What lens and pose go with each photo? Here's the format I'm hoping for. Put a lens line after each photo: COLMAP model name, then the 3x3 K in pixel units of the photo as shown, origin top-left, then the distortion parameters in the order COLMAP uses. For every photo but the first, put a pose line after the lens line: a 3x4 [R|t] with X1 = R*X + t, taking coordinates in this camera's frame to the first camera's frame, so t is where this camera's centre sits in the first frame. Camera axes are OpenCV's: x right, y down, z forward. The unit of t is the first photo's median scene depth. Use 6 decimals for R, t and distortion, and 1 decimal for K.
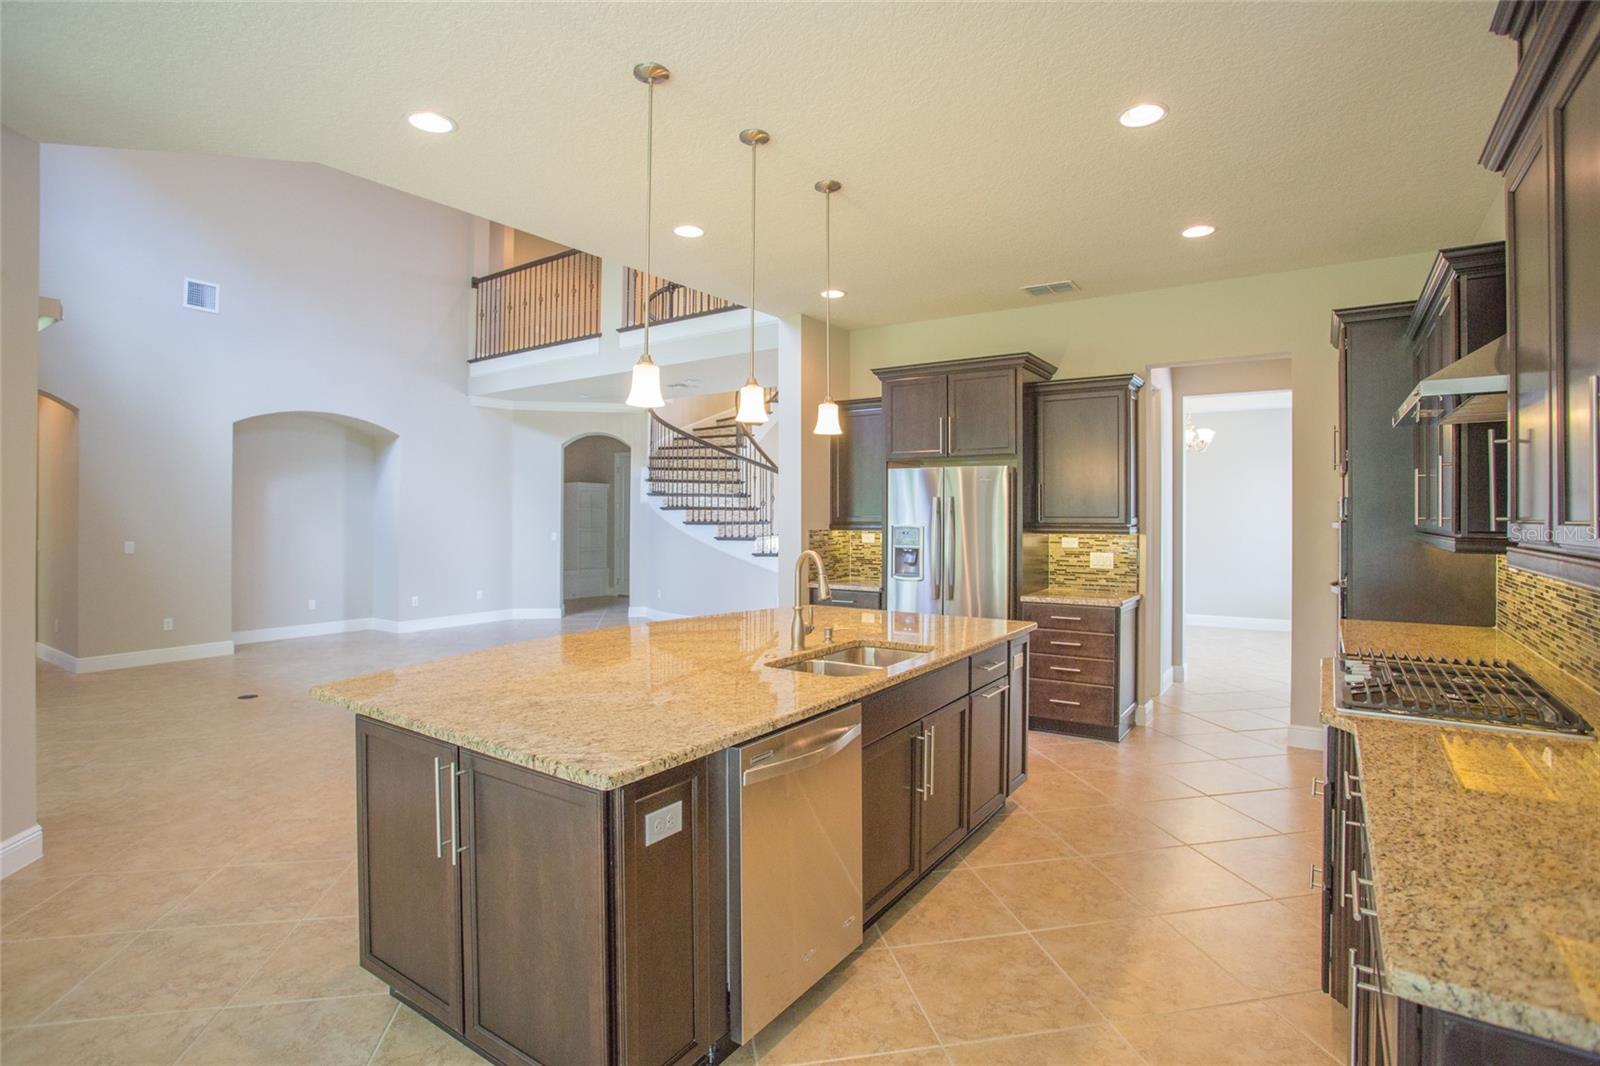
lens RADIAL K [[779.9, 0, 800.4], [0, 779.9, 509.7], [0, 0, 1]] dist [-0.072566, 0.028766]
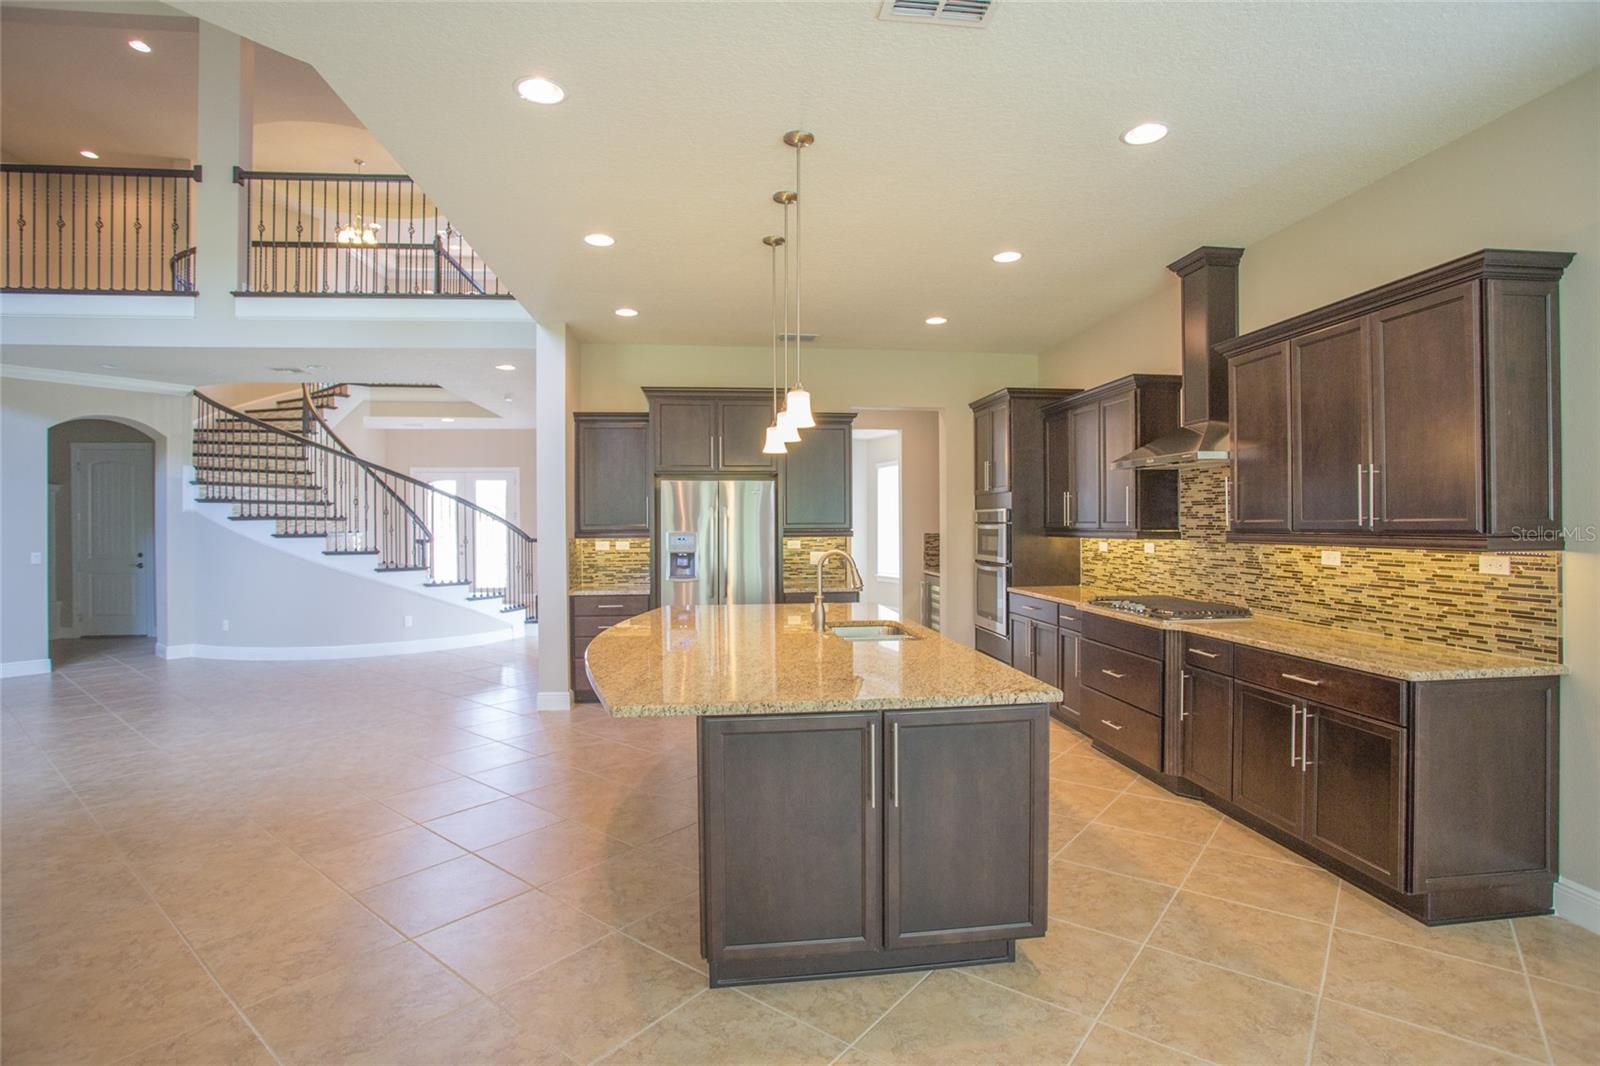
lens RADIAL K [[779.9, 0, 798.2], [0, 779.9, 527.6], [0, 0, 1]] dist [-0.072566, 0.028766]
pose [[0.755511, -0.011106, 0.655041, -0.443039], [0.003862, 0.999914, 0.012500, 0.000504], [-0.655124, -0.006914, 0.755490, 0.053180]]
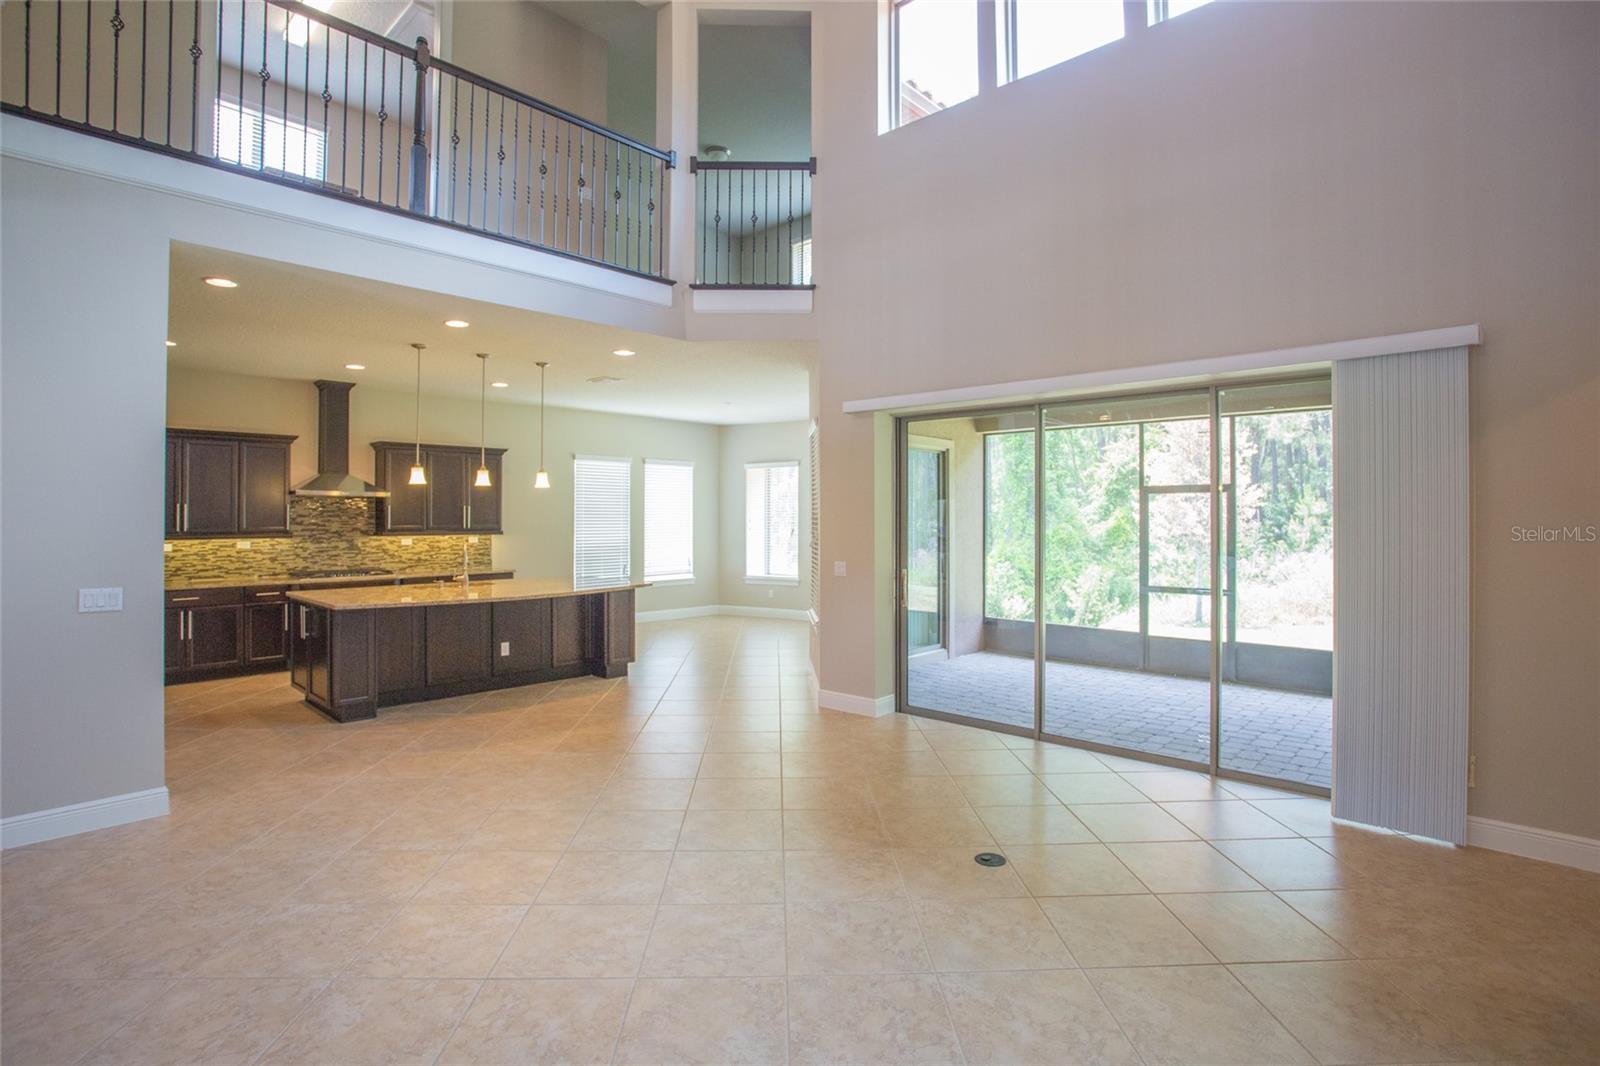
lens RADIAL K [[779.9, 0, 808.3], [0, 779.9, 511.9], [0, 0, 1]] dist [-0.072566, 0.028766]
pose [[-0.990165, -0.003469, 0.139862, -0.696777], [-0.005149, 0.999919, -0.011655, -0.009918], [-0.139810, -0.012260, -0.990102, 1.646582]]
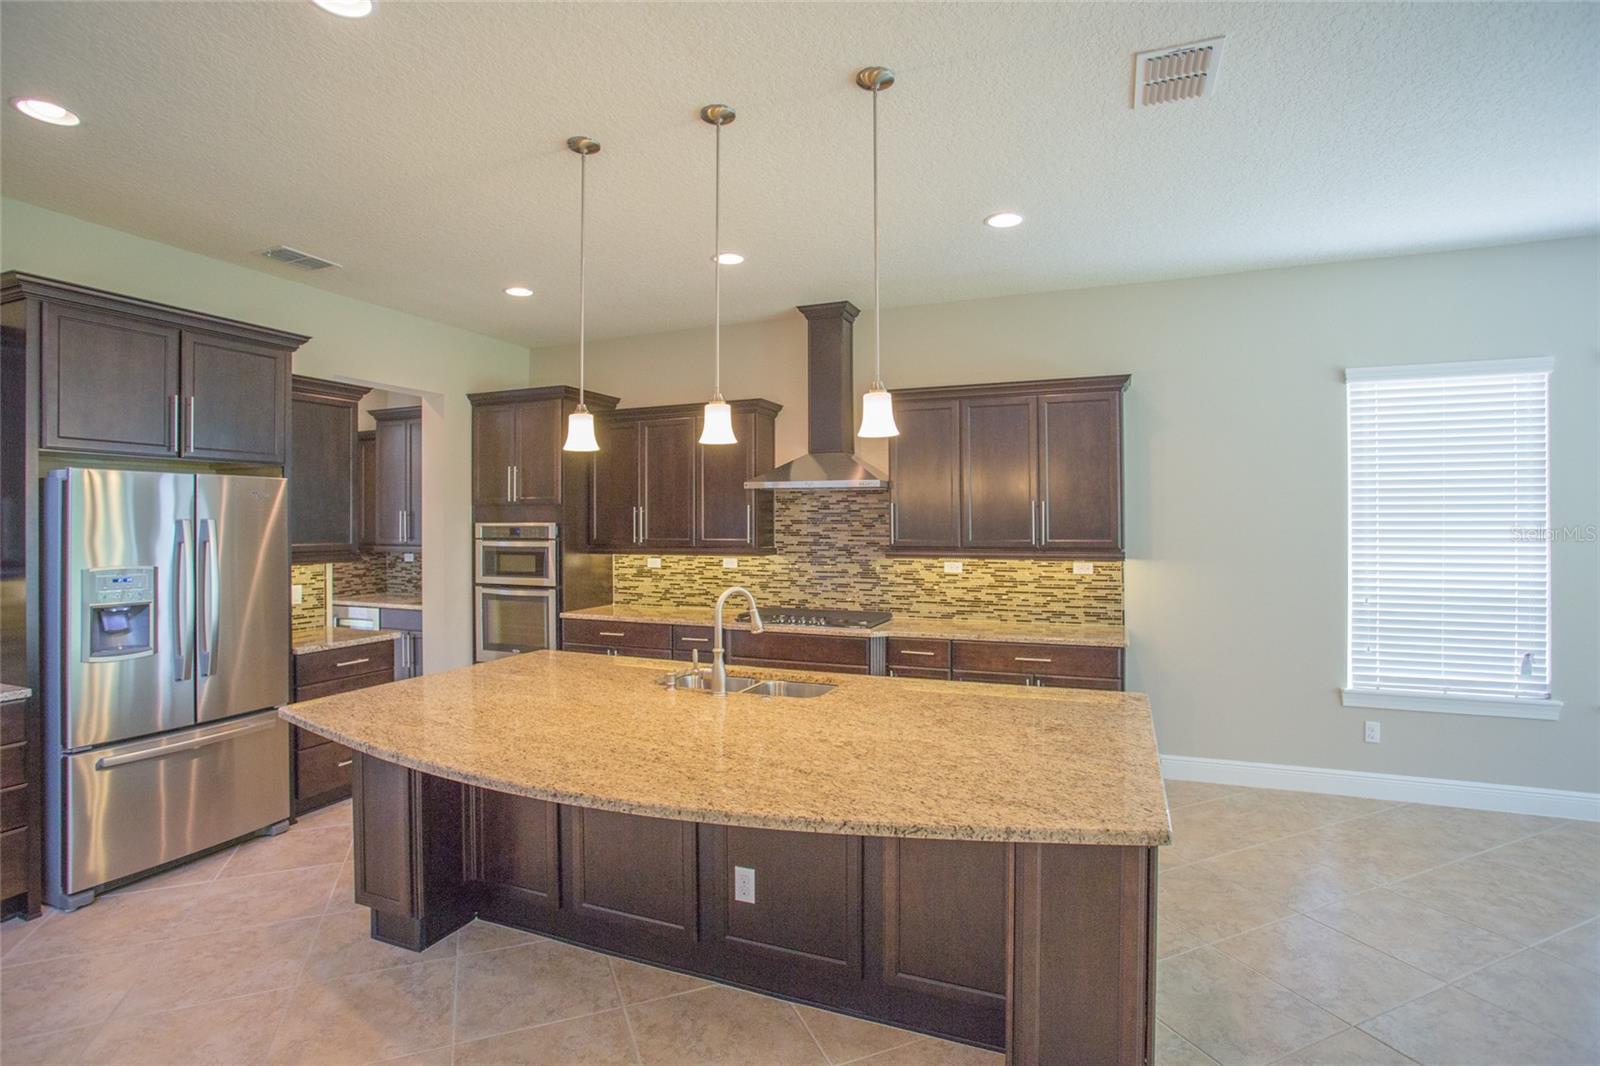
lens RADIAL K [[779.9, 0, 801.5], [0, 779.9, 521.4], [0, 0, 1]] dist [-0.072566, 0.028766]
pose [[-0.211115, -0.002263, 0.977459, -0.499010], [-0.003714, 0.999992, 0.001513, -0.016274], [-0.977454, -0.003311, -0.211121, 0.589146]]
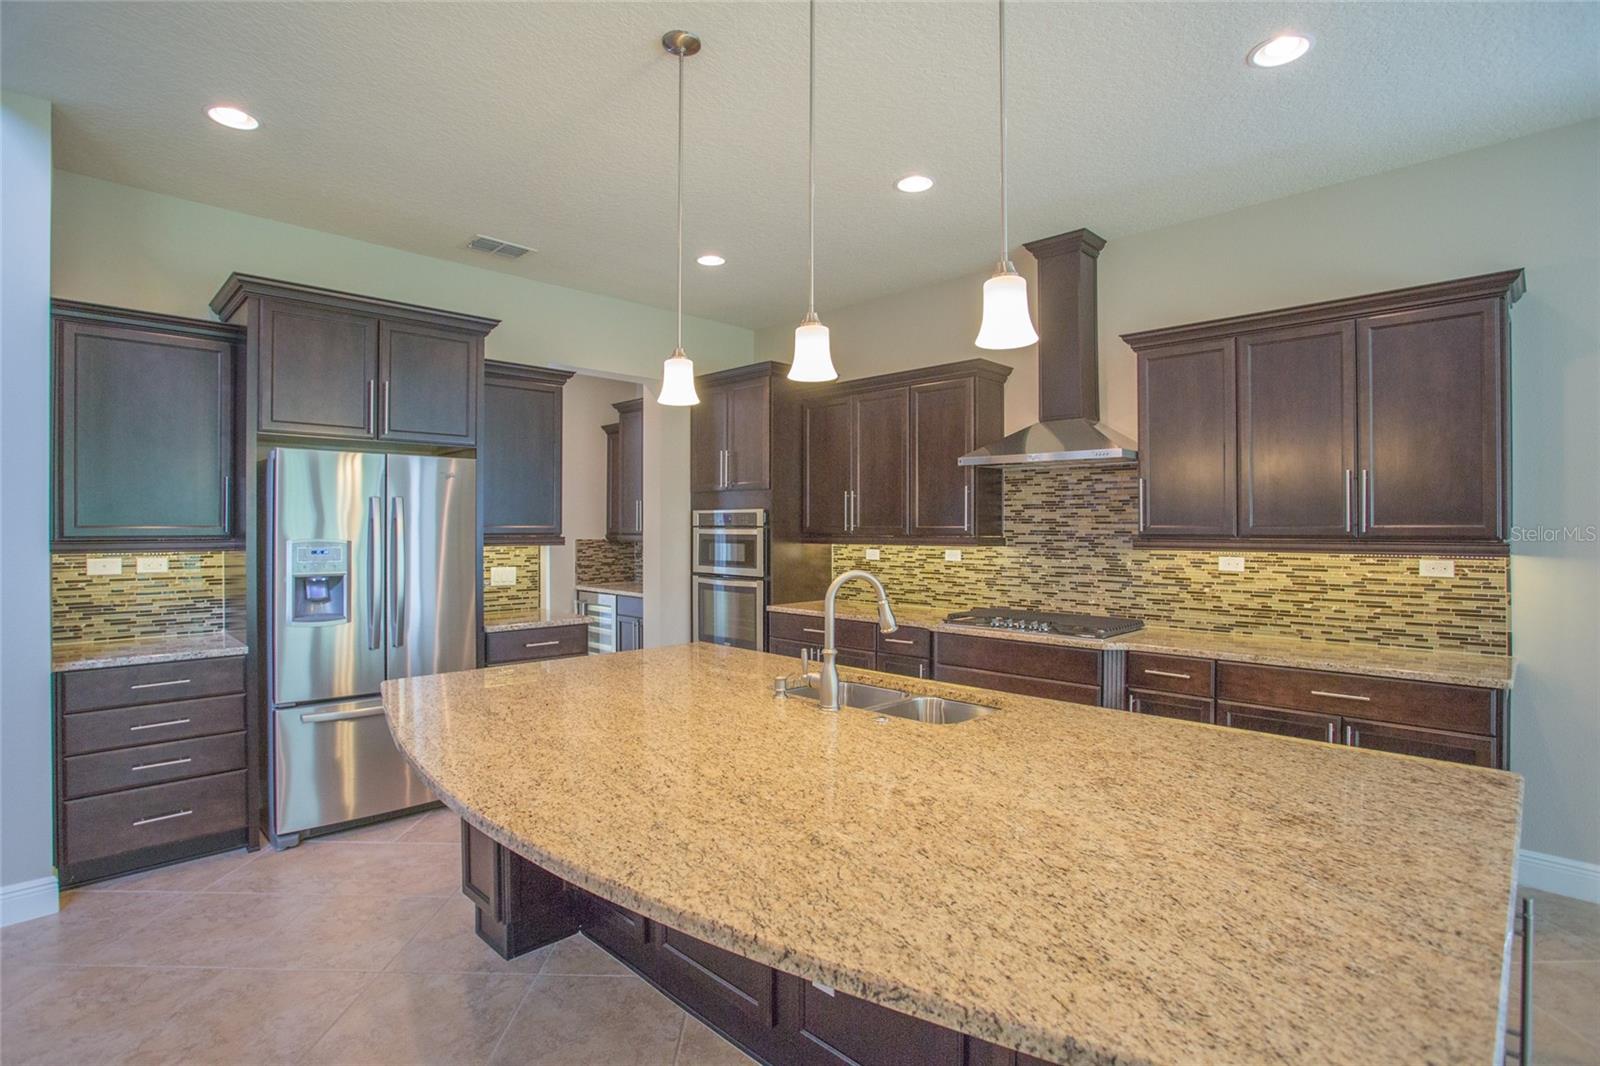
lens RADIAL K [[779.9, 0, 801.0], [0, 779.9, 530.6], [0, 0, 1]] dist [-0.072566, 0.028766]
pose [[0.181540, -0.008081, 0.983350, -0.381562], [-0.006045, 0.999938, 0.009333, 0.004010], [-0.983365, -0.007639, 0.181480, 0.479391]]
